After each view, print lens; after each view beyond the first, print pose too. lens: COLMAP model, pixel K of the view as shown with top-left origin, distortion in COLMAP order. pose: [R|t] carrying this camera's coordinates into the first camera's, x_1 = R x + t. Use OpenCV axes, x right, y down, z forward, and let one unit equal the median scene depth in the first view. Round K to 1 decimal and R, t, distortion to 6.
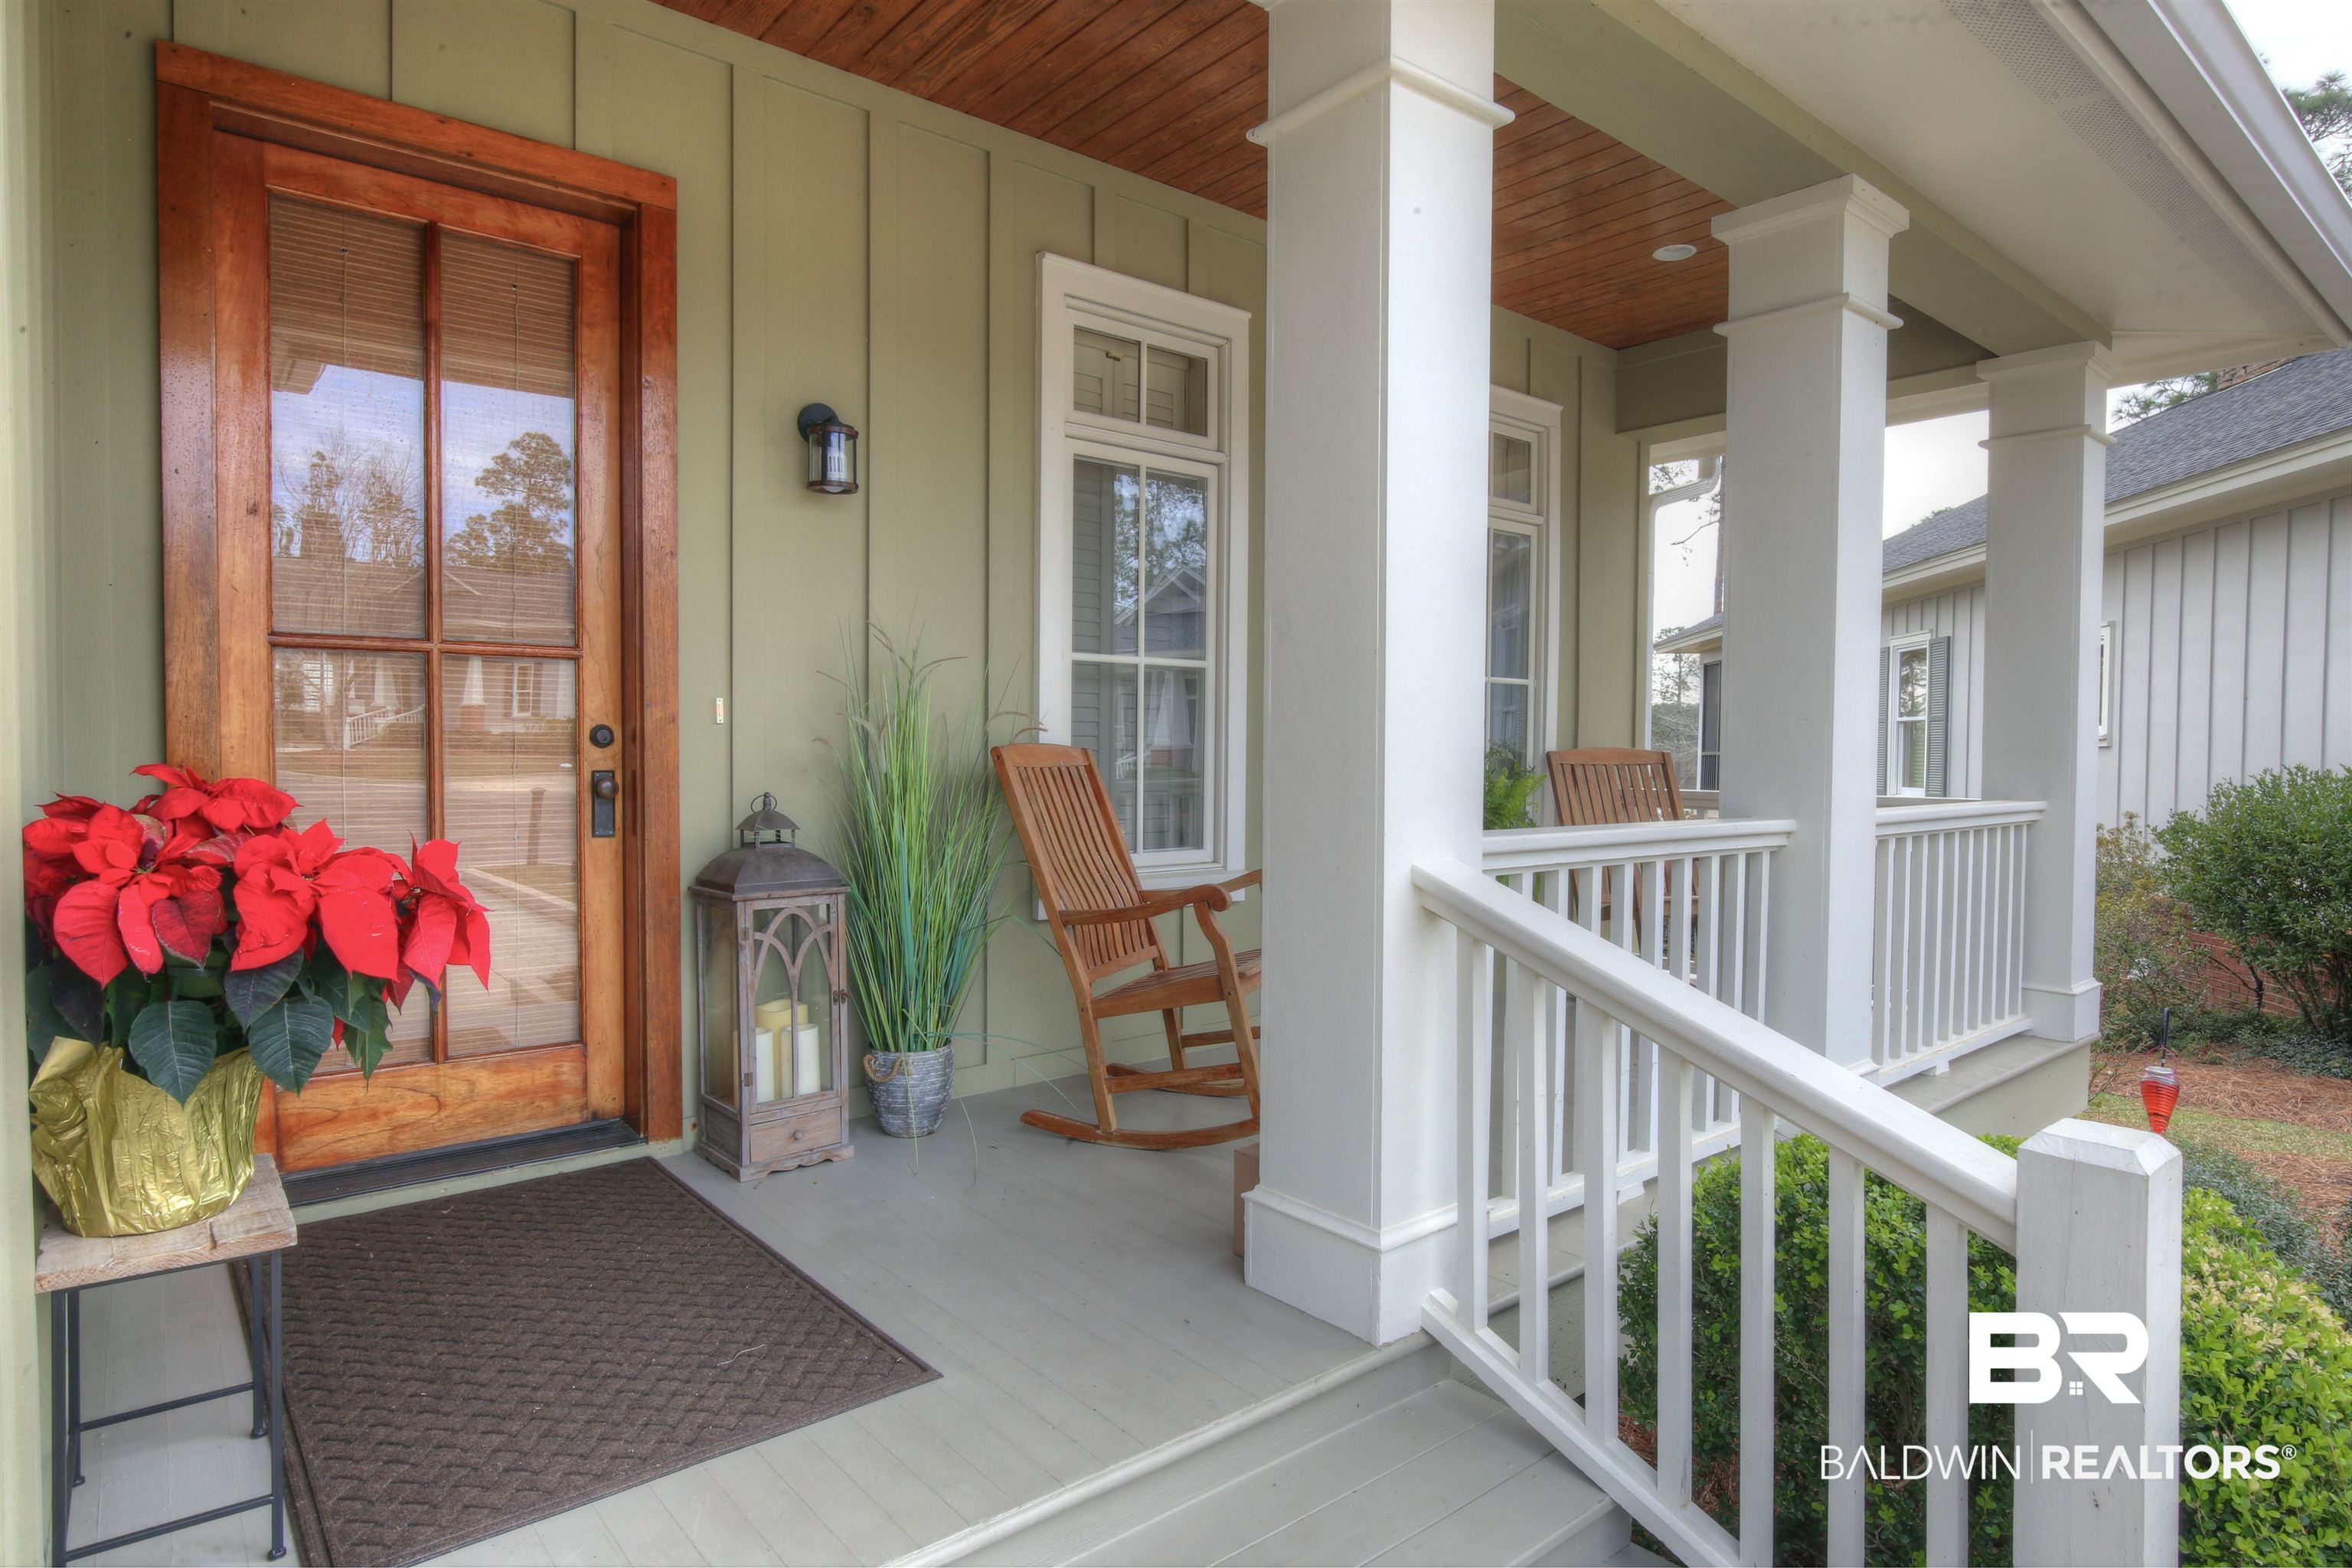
lens RADIAL K [[1192.6, 0, 1098.9], [0, 1192.6, 784.8], [0, 0, 1]] dist [-0.013212, -0.000020]
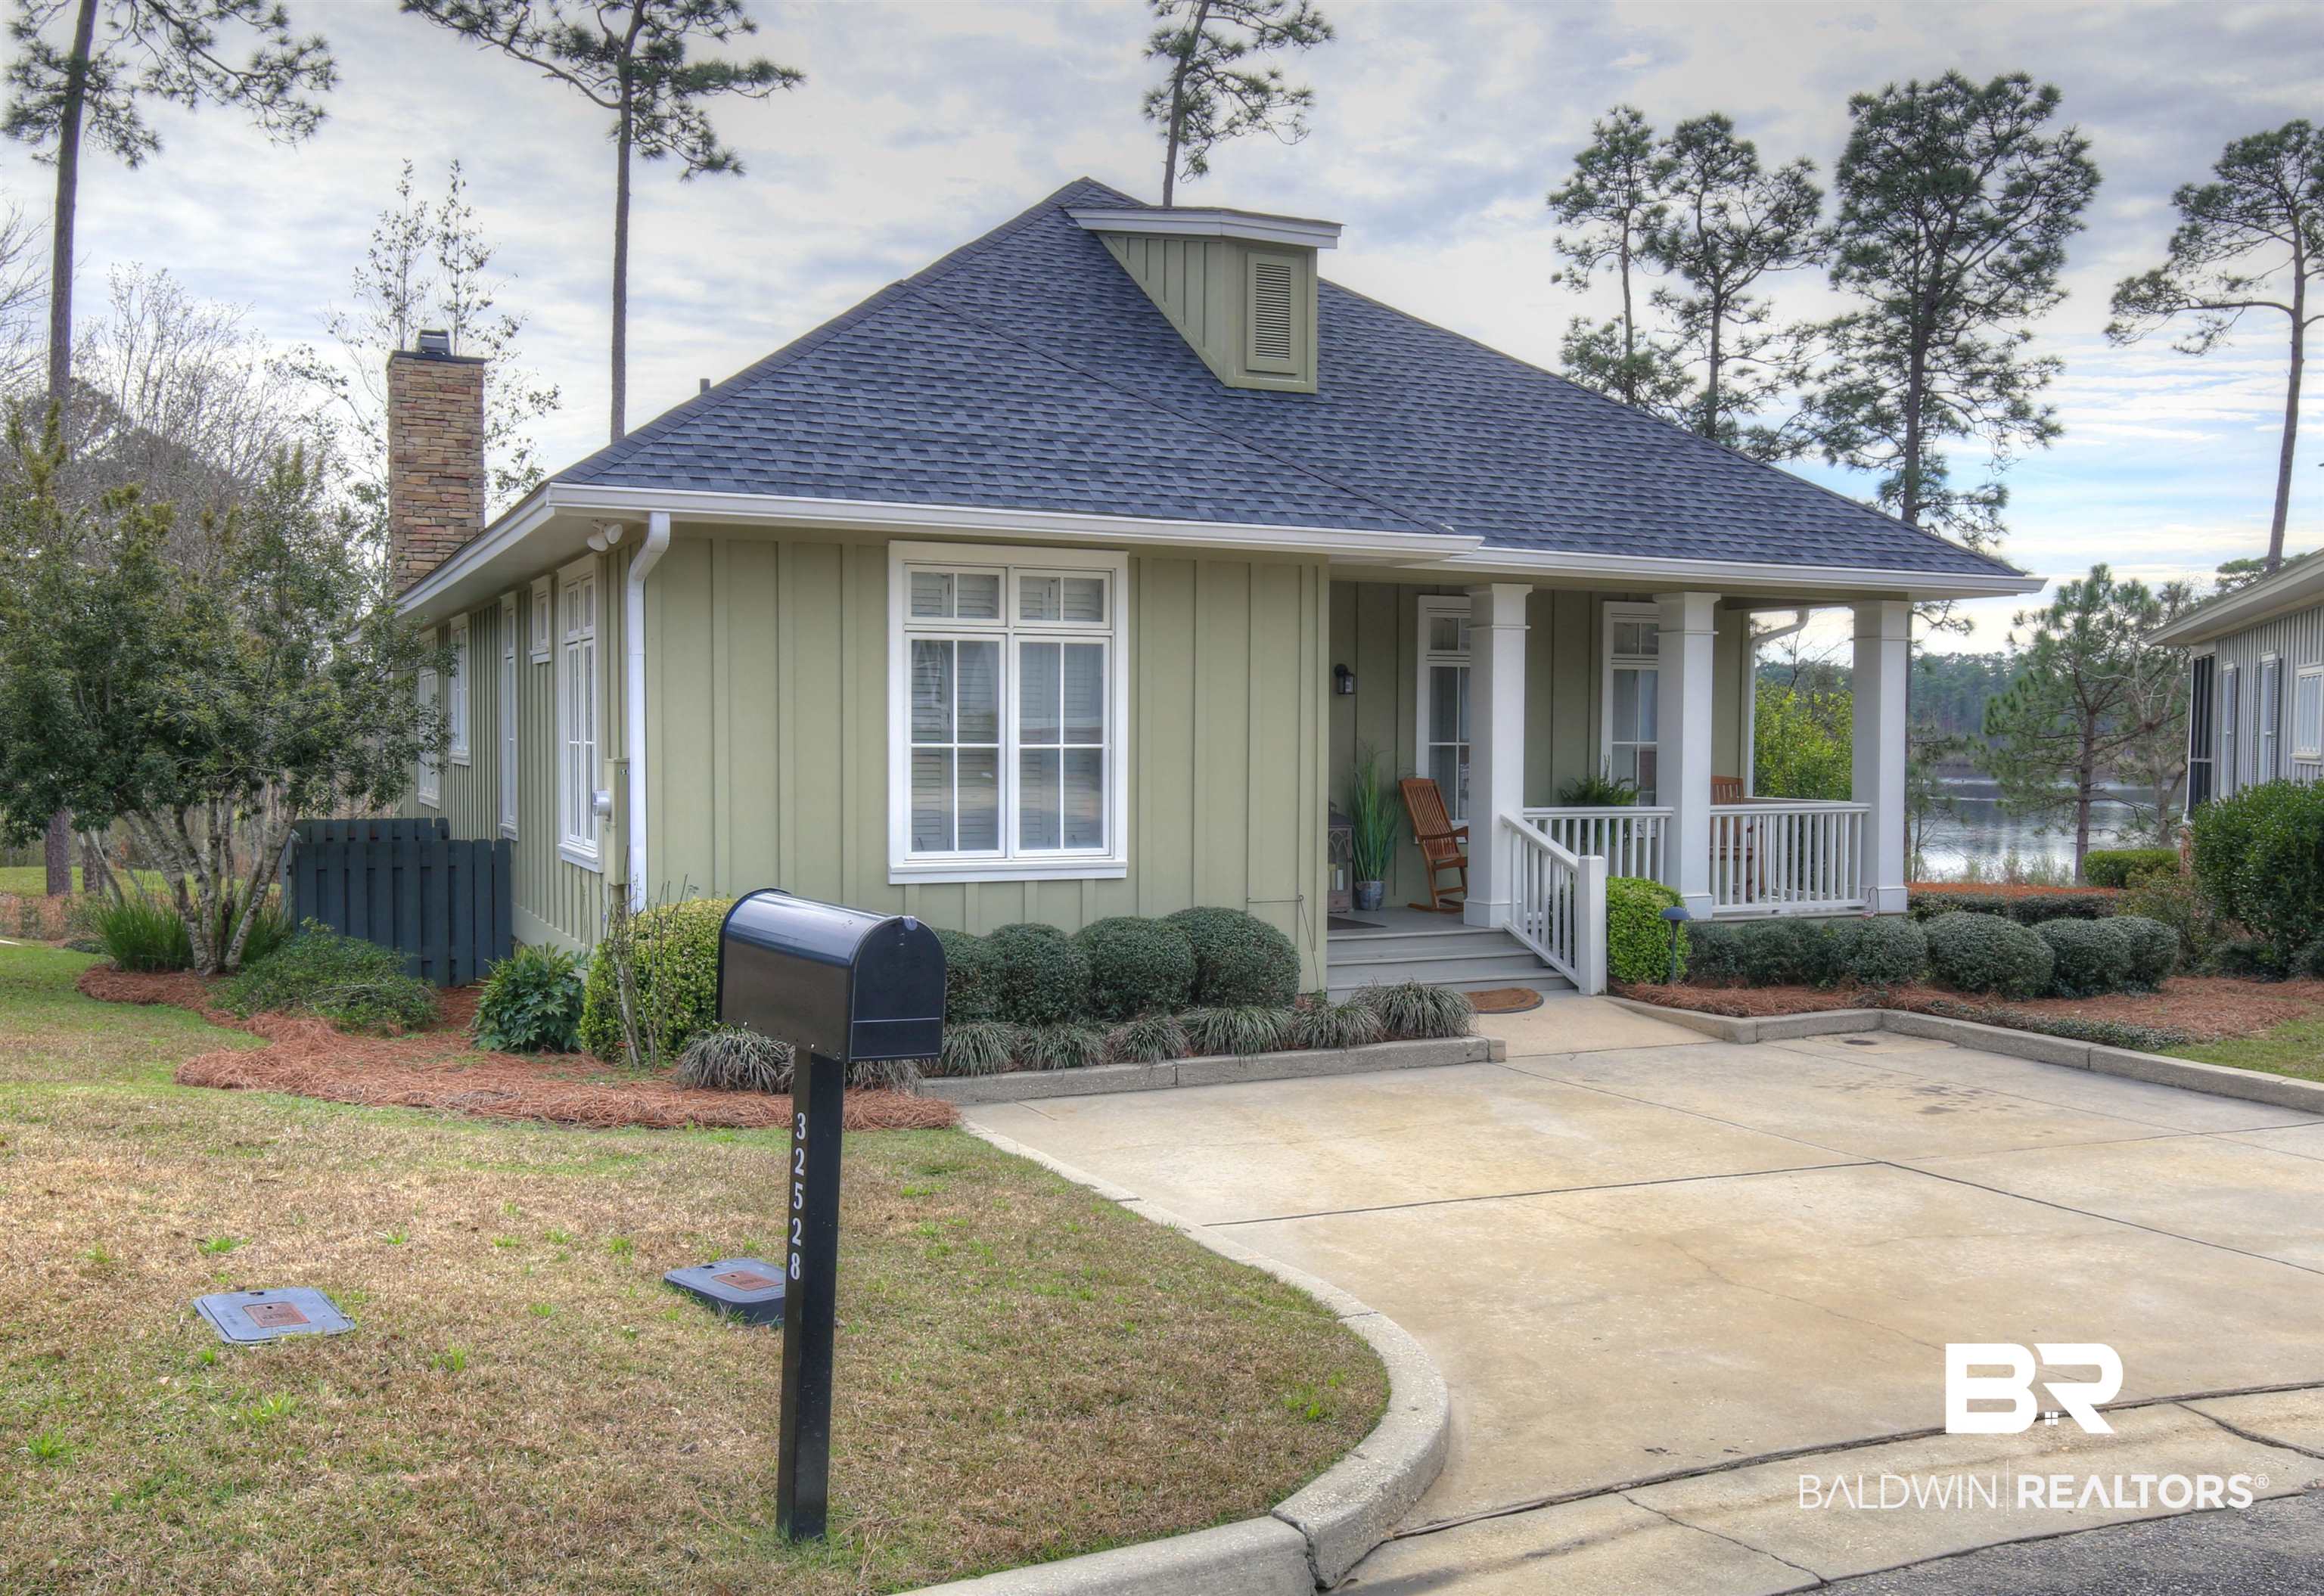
lens RADIAL K [[2010.2, 0, 1162.0], [0, 2010.2, 798.0], [0, 0, 1]] dist [0.003588, 0.009415]
pose [[0.980454, 0.010219, -0.196483, 0.333358], [-0.008260, 0.999908, 0.010790, -0.039935], [0.196575, -0.008956, 0.980448, -4.249104]]
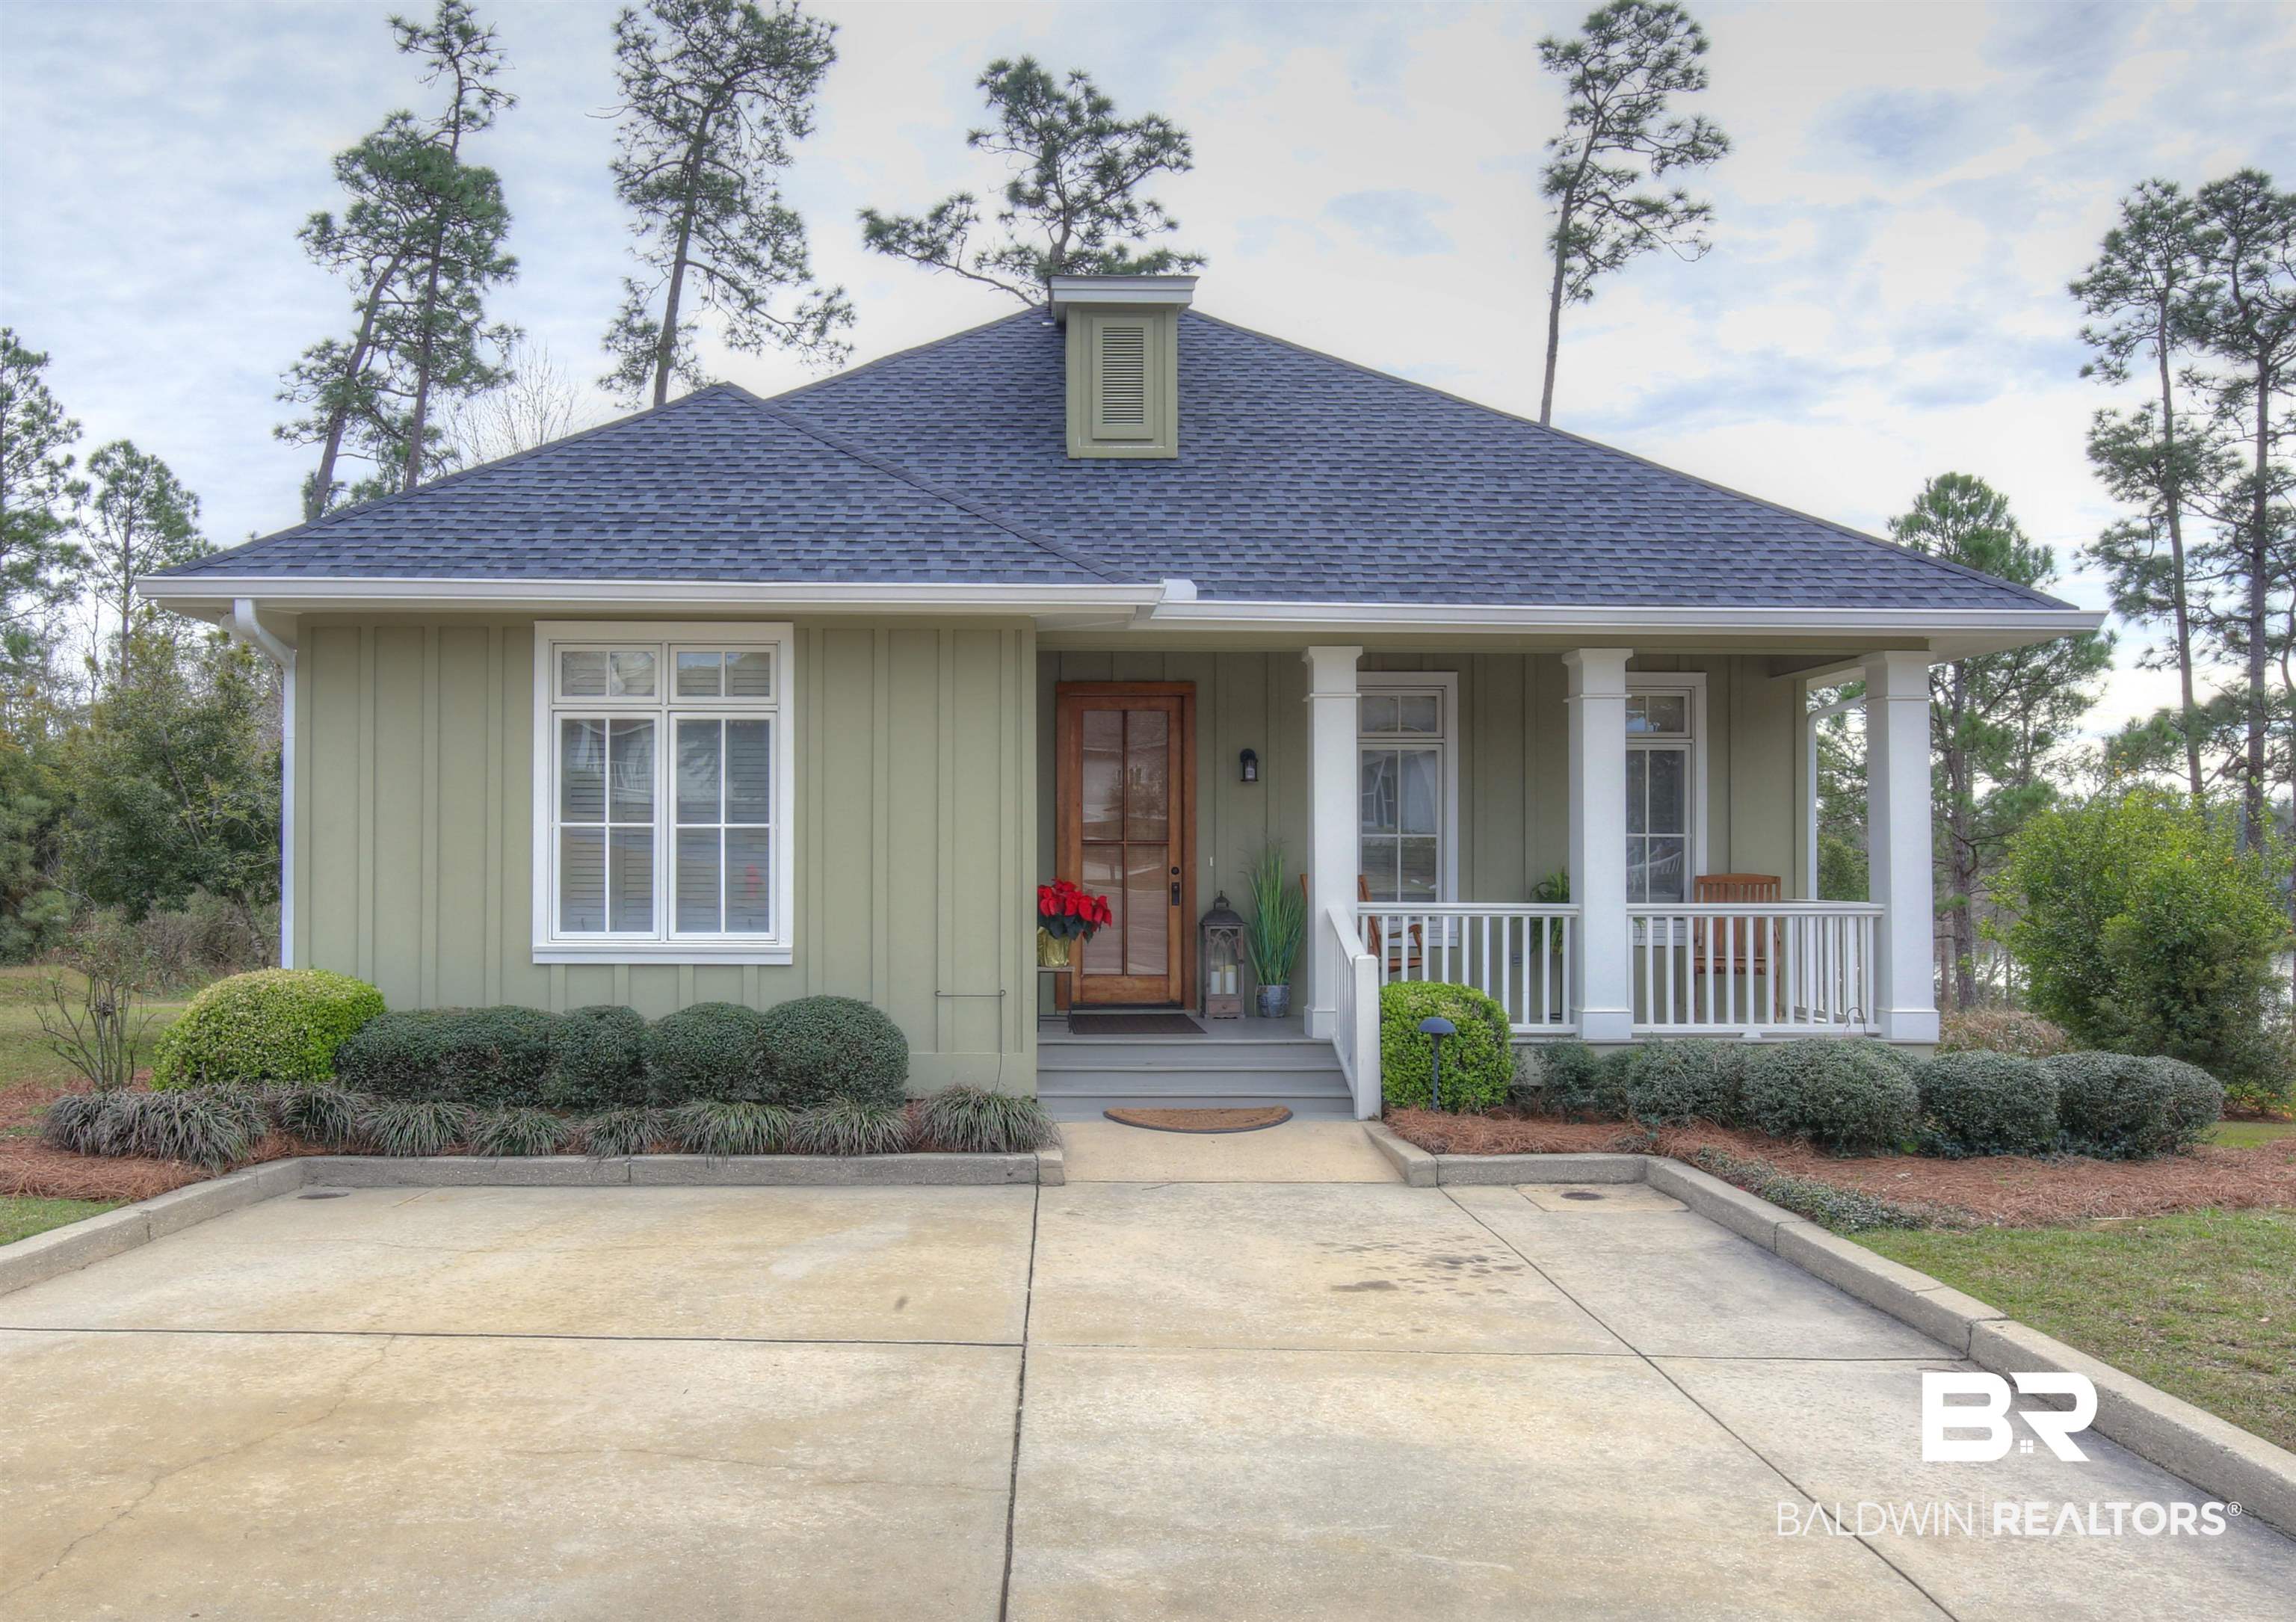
lens RADIAL K [[1783.0, 0, 1148.0], [0, 1783.0, 811.0], [0, 0, 1]] dist [-0.003796, -0.000341]
pose [[0.815197, -0.017711, -0.578912, 2.069498], [-0.016082, 0.998455, -0.053194, 0.046840], [0.578960, 0.052674, 0.813653, -2.615701]]
